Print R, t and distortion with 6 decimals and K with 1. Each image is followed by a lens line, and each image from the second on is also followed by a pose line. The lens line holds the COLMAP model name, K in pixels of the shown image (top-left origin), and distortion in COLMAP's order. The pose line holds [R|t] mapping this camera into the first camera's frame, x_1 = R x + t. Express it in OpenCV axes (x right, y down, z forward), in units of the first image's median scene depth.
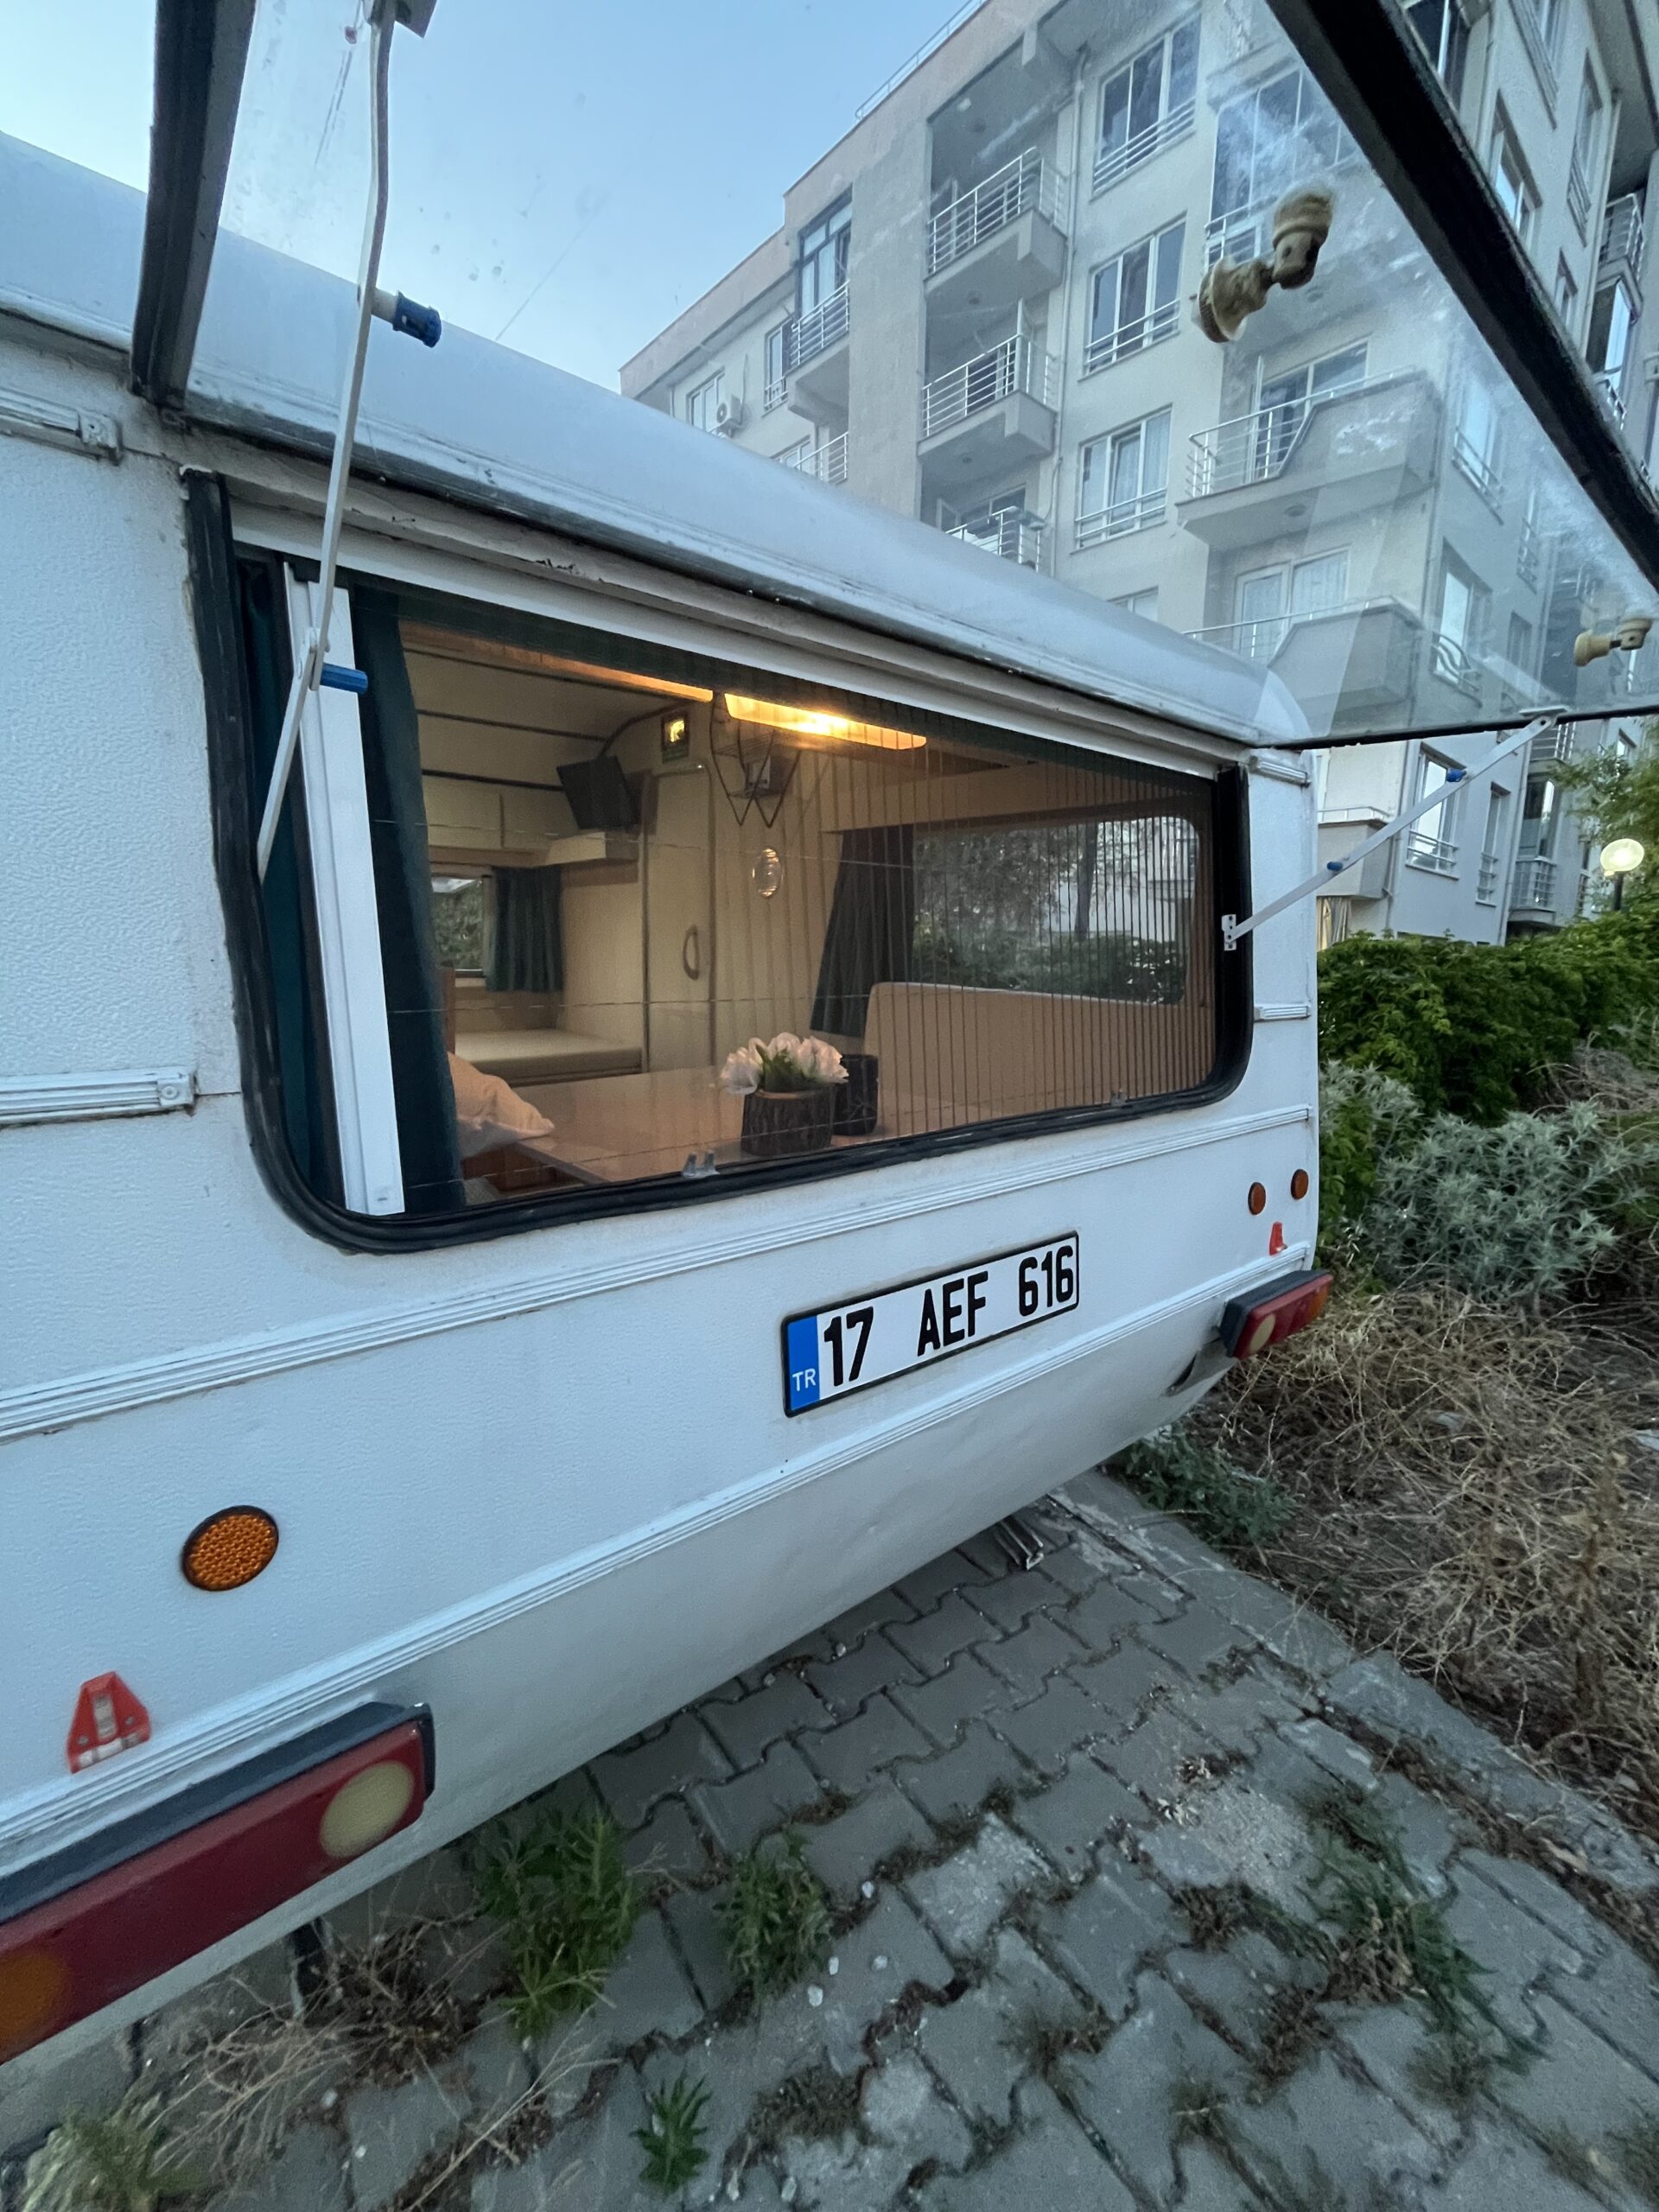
lens RADIAL K [[903.6, 0, 820.4], [0, 903.6, 1102.7], [0, 0, 1]] dist [-0.004182, 0.000780]
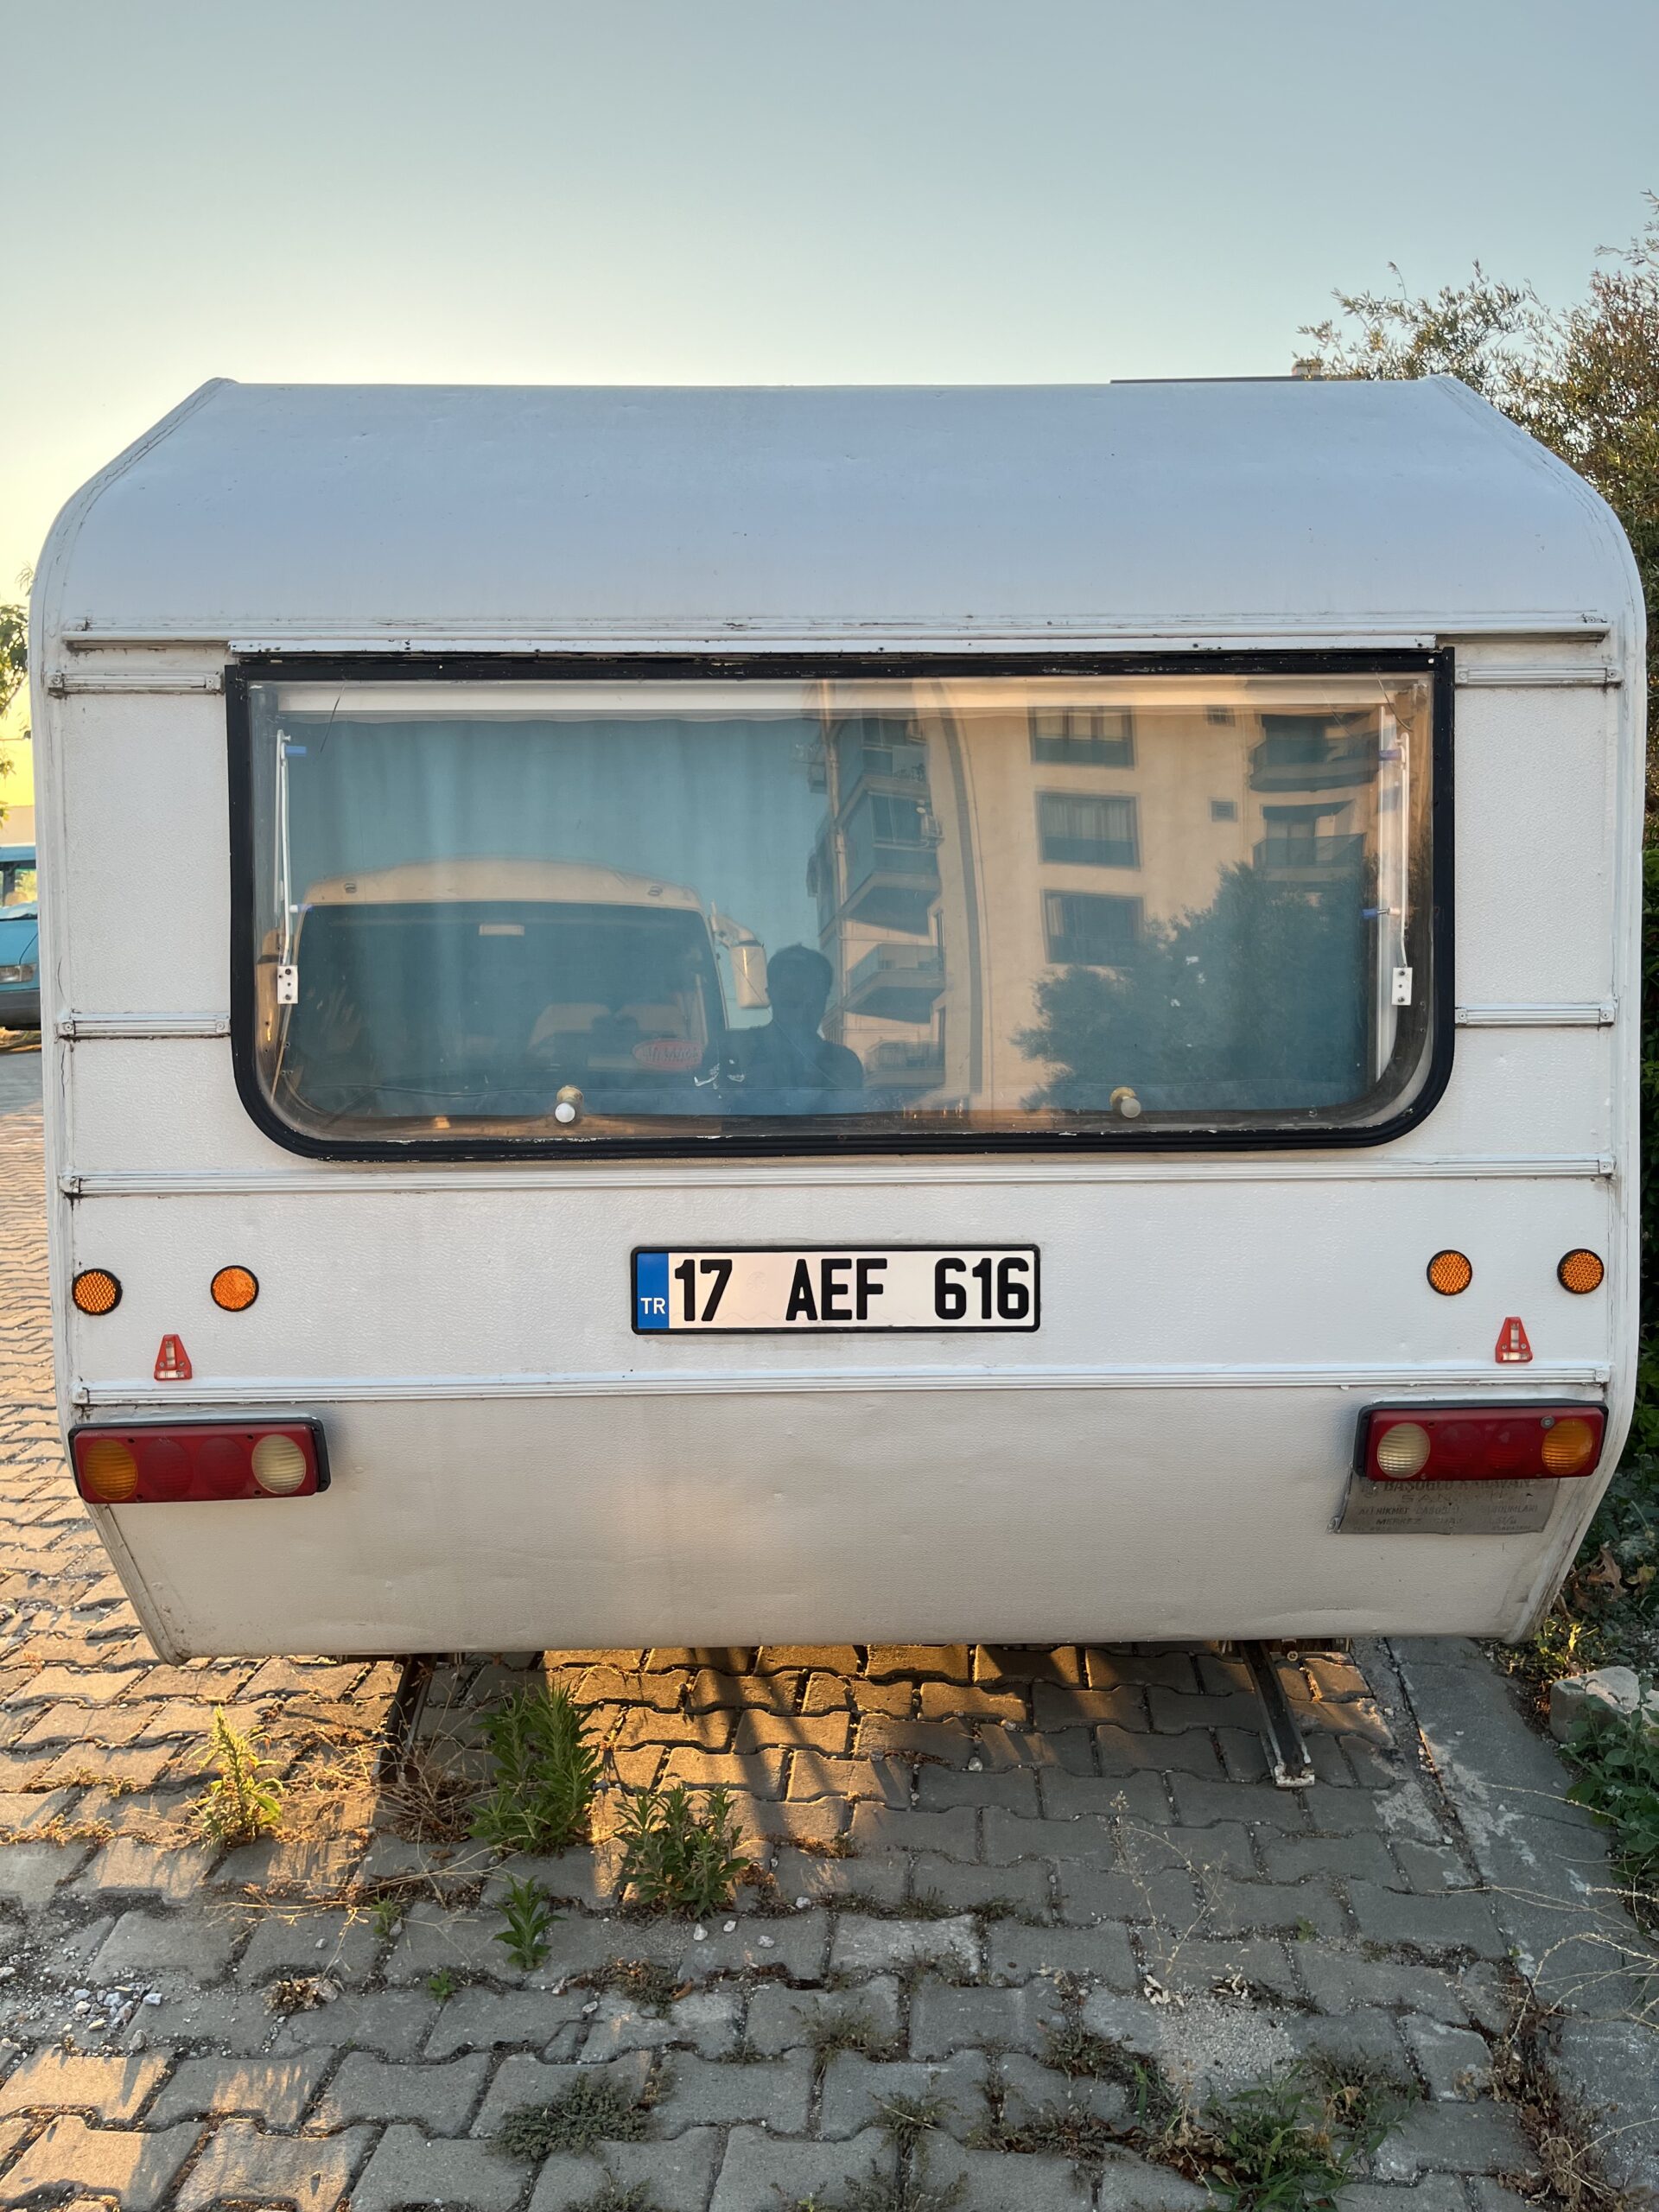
lens RADIAL K [[1653.9, 0, 839.5], [0, 1653.9, 1112.5], [0, 0, 1]] dist [0.004363, -0.000472]
pose [[0.793444, 0.073597, -0.604177, 1.260549], [-0.089045, 0.996018, 0.004389, 0.023814], [0.602094, 0.050316, 0.796838, -0.496581]]
